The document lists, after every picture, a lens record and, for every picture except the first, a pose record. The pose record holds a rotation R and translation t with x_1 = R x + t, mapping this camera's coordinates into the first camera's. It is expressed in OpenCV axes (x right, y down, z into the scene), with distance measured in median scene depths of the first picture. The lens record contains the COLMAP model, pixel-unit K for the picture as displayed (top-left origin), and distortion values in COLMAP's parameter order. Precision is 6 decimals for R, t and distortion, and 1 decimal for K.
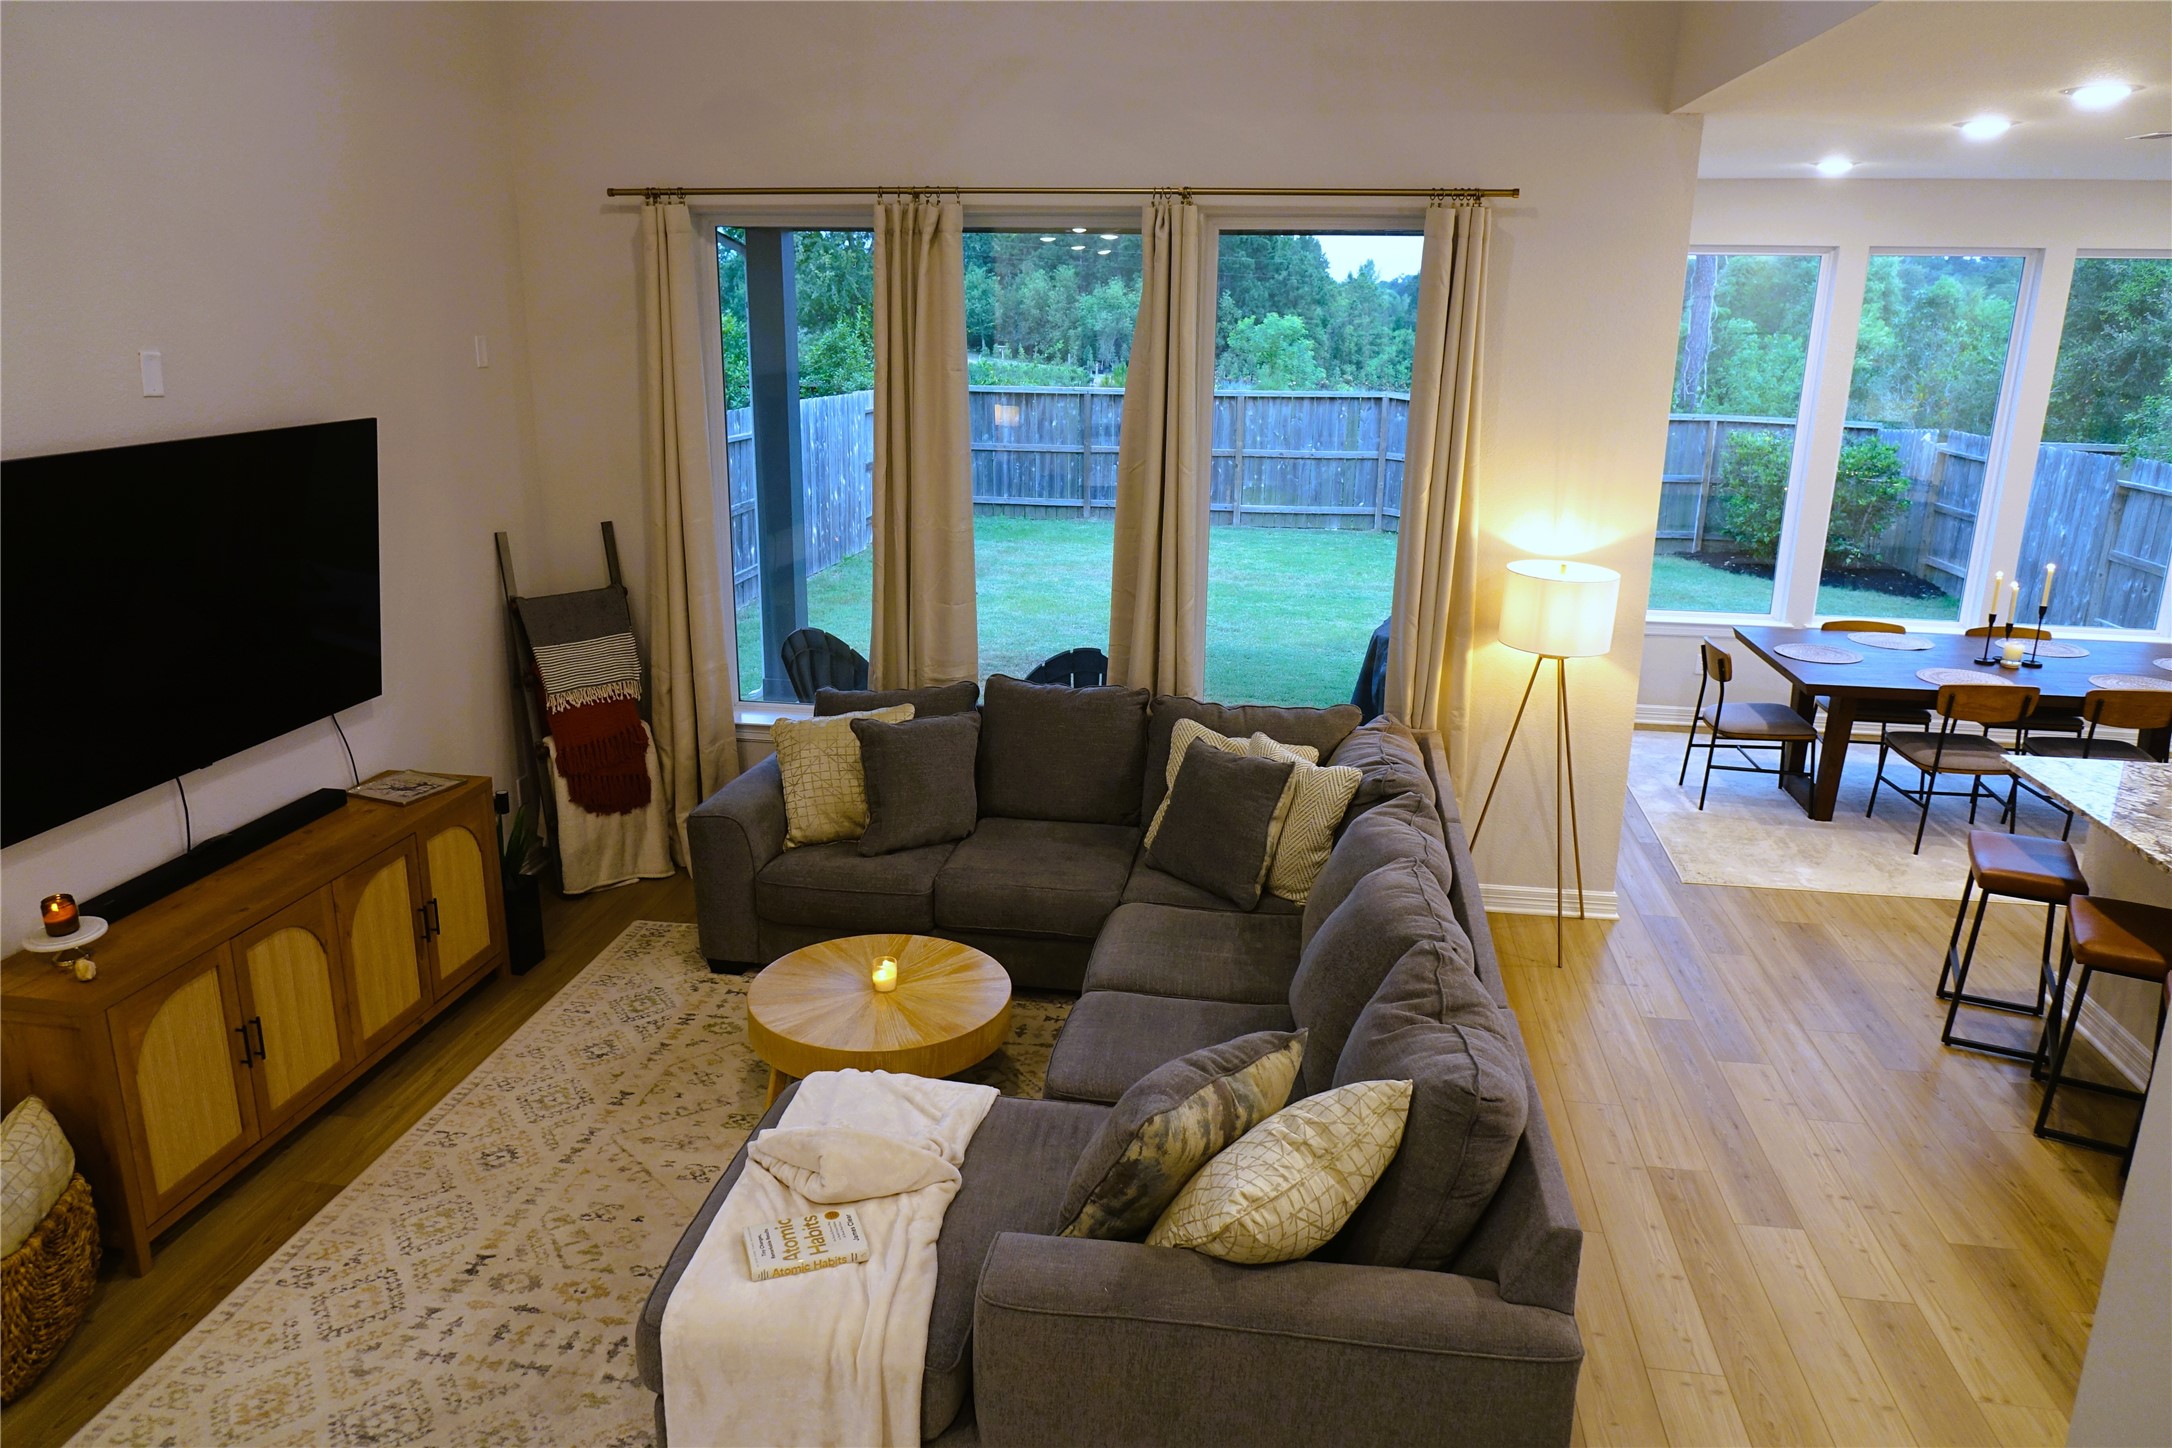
lens RADIAL K [[1474.9, 0, 1085.1], [0, 1474.9, 722.0], [0, 0, 1]] dist [-0.039300, -0.002333]
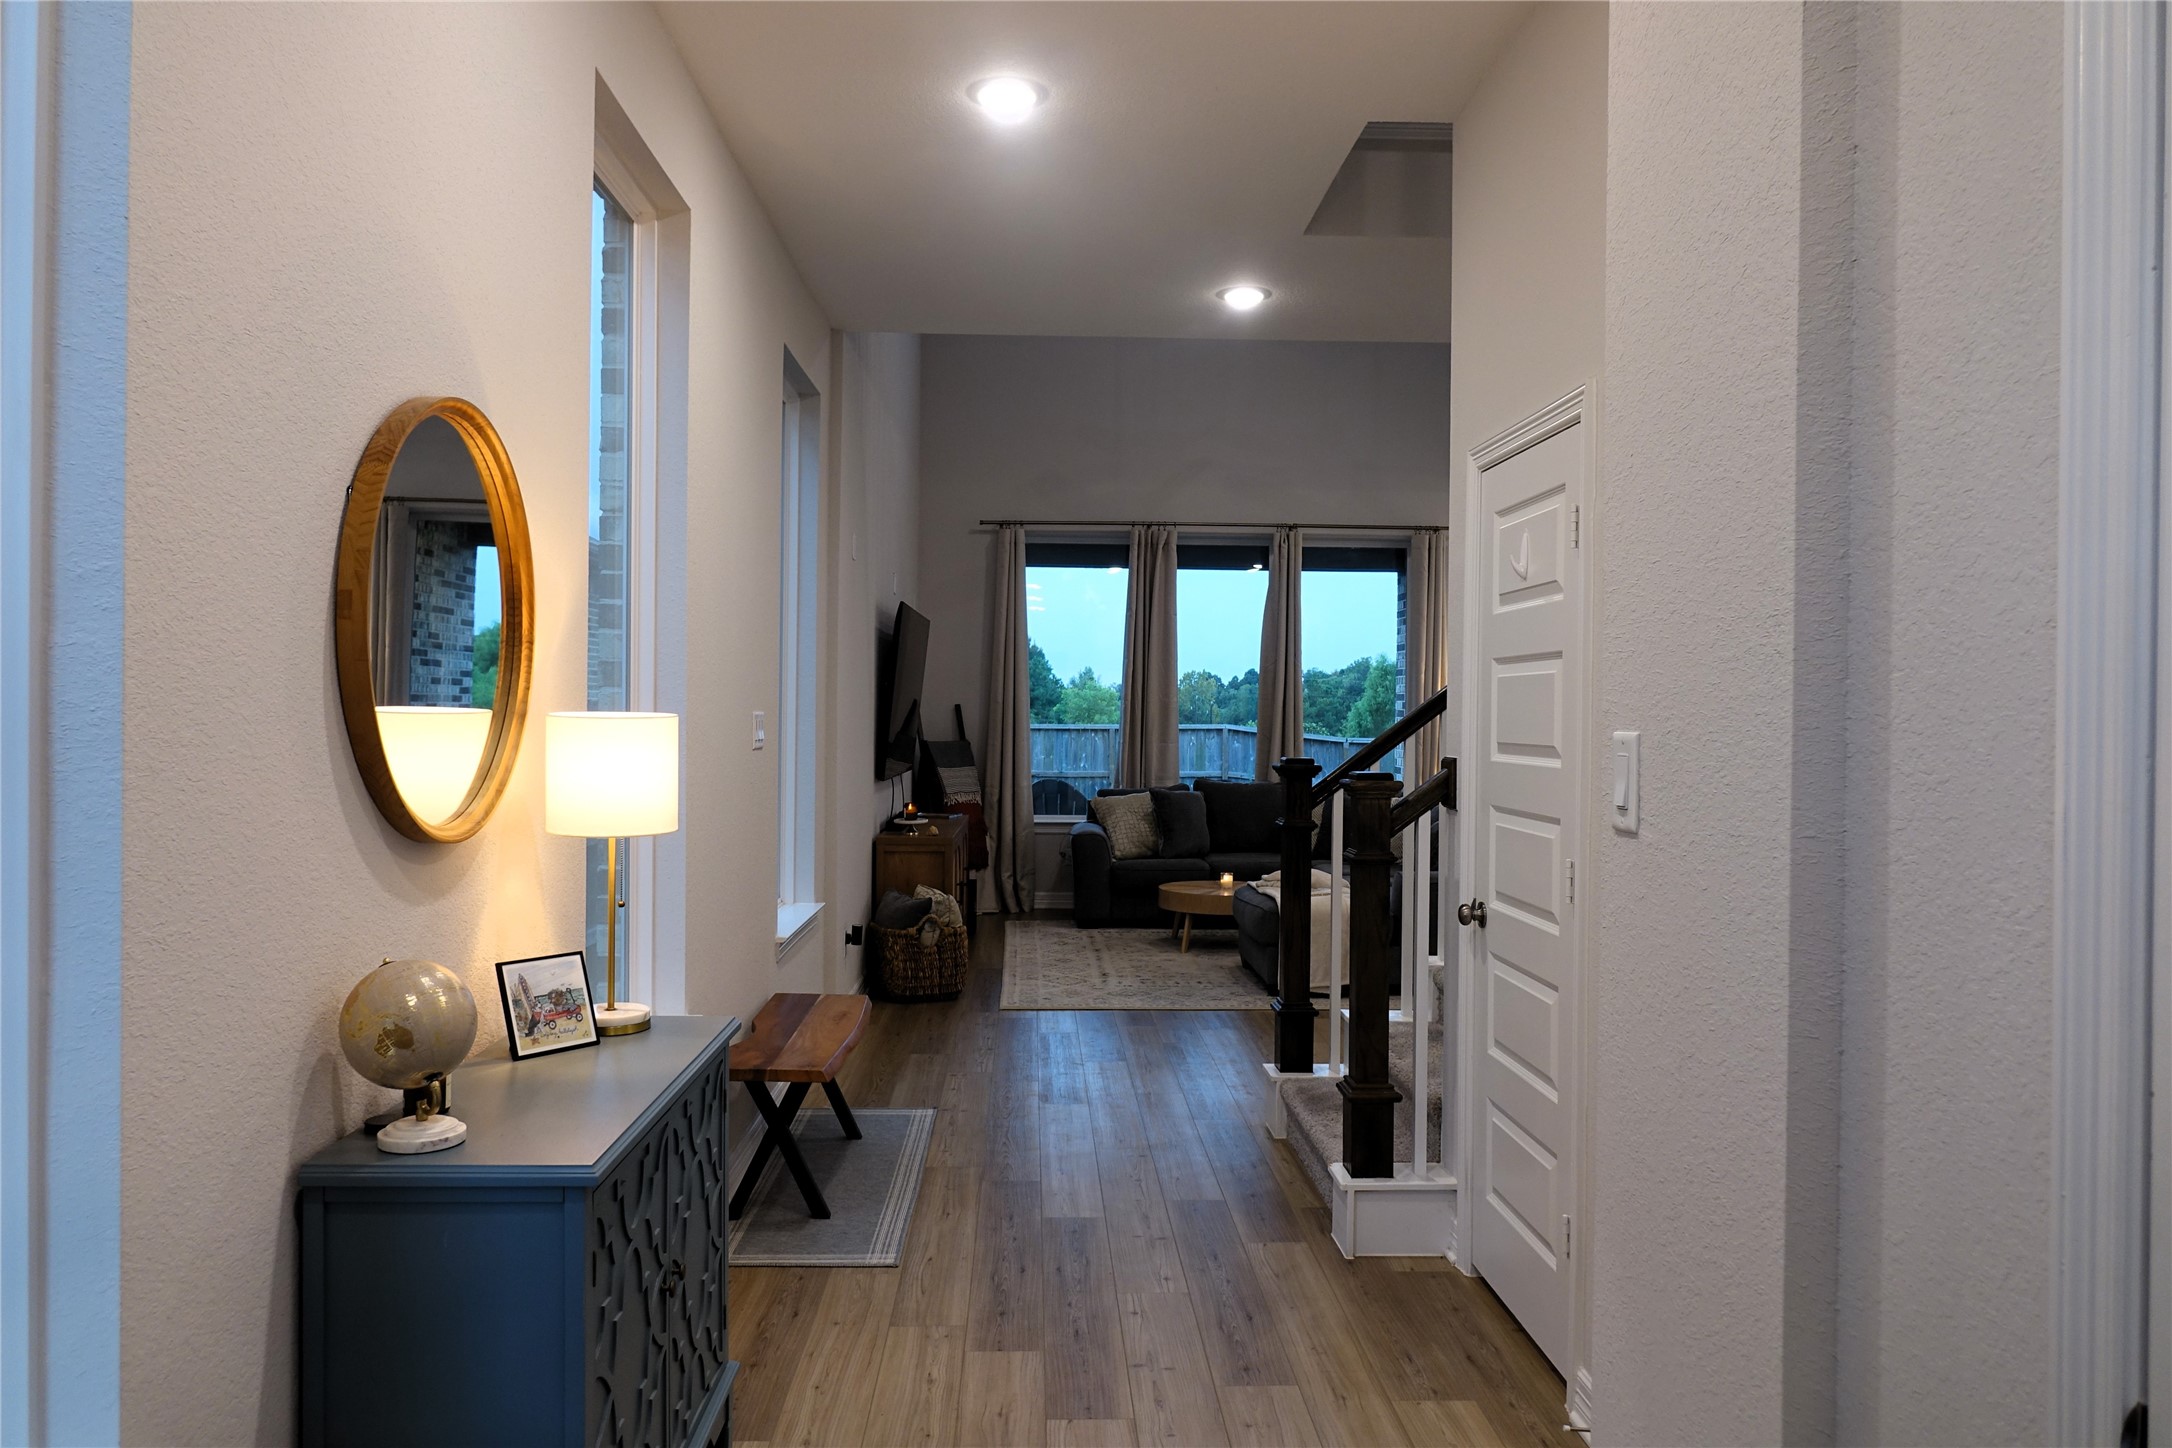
lens RADIAL K [[1474.9, 0, 1085.7], [0, 1474.9, 715.0], [0, 0, 1]] dist [-0.039300, -0.002333]
pose [[0.984357, -0.005665, 0.176093, -0.519556], [0.052676, 0.963228, -0.263473, 0.364105], [-0.168125, 0.268627, 0.948458, -0.711564]]
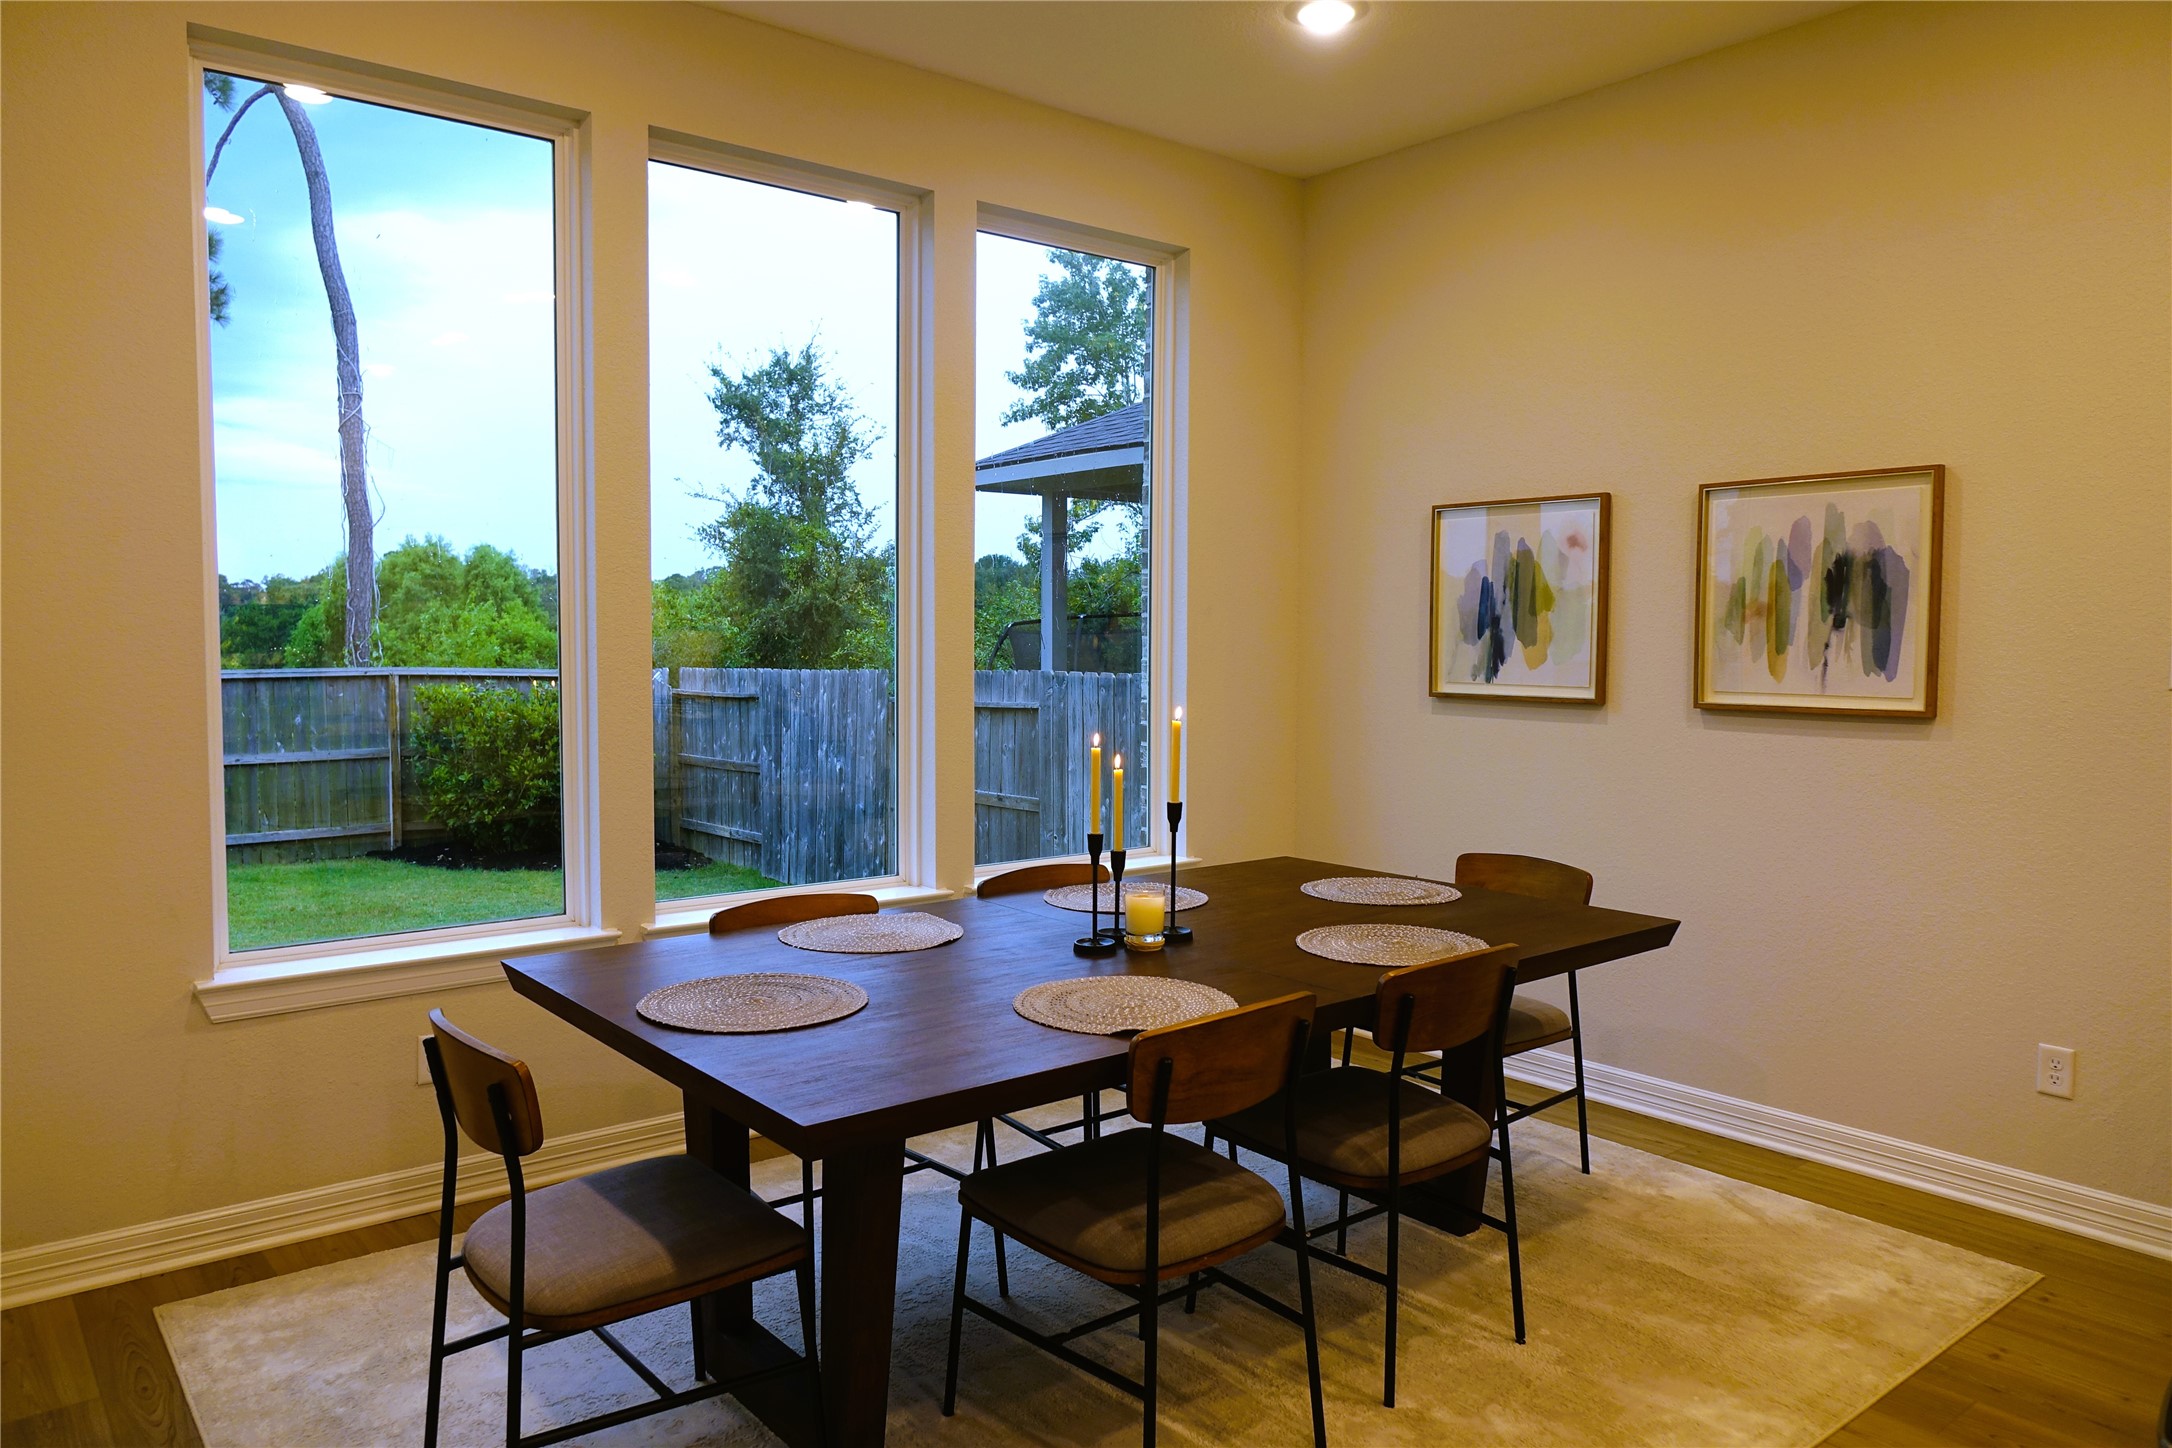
lens RADIAL K [[1474.9, 0, 1083.7], [0, 1474.9, 716.1], [0, 0, 1]] dist [-0.039300, -0.002333]
pose [[0.668830, -0.048014, 0.741863, 0.277310], [0.204515, 0.971291, -0.121519, -0.052268], [-0.714731, 0.232998, 0.659448, 0.654600]]
